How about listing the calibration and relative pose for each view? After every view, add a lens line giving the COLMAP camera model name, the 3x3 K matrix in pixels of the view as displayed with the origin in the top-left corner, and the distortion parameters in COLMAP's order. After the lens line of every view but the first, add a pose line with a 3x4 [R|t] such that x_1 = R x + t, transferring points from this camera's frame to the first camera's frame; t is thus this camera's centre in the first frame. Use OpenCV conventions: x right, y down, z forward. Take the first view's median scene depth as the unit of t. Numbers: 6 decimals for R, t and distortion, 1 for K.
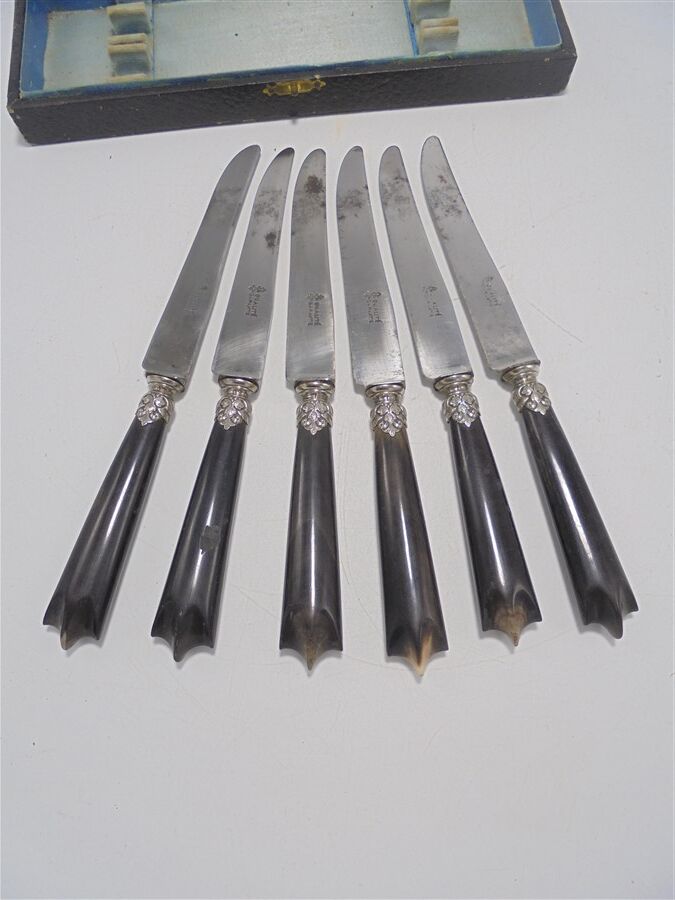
lens RADIAL K [[682.4, 0, 337.5], [0, 682.4, 450.0], [0, 0, 1]] dist [-0.127213, 0.002845]
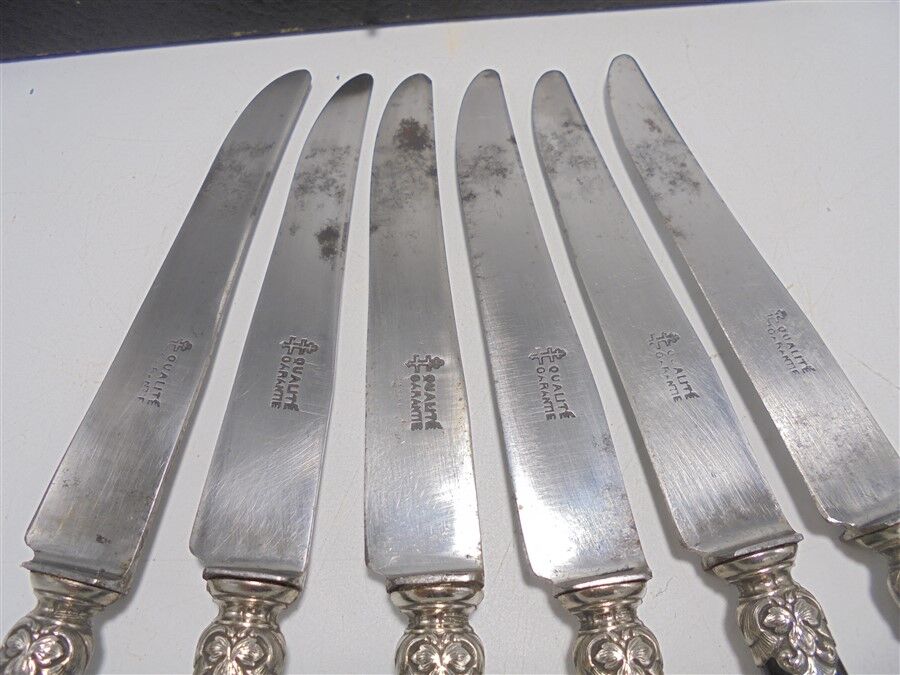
lens RADIAL K [[682.4, 0, 450.0], [0, 682.4, 337.5], [0, 0, 1]] dist [-0.127213, 0.002845]
pose [[0.997883, -0.020607, 0.061686, -0.041886], [0.029694, 0.988204, -0.150236, -0.163528], [-0.057862, 0.151750, 0.986724, 0.509532]]
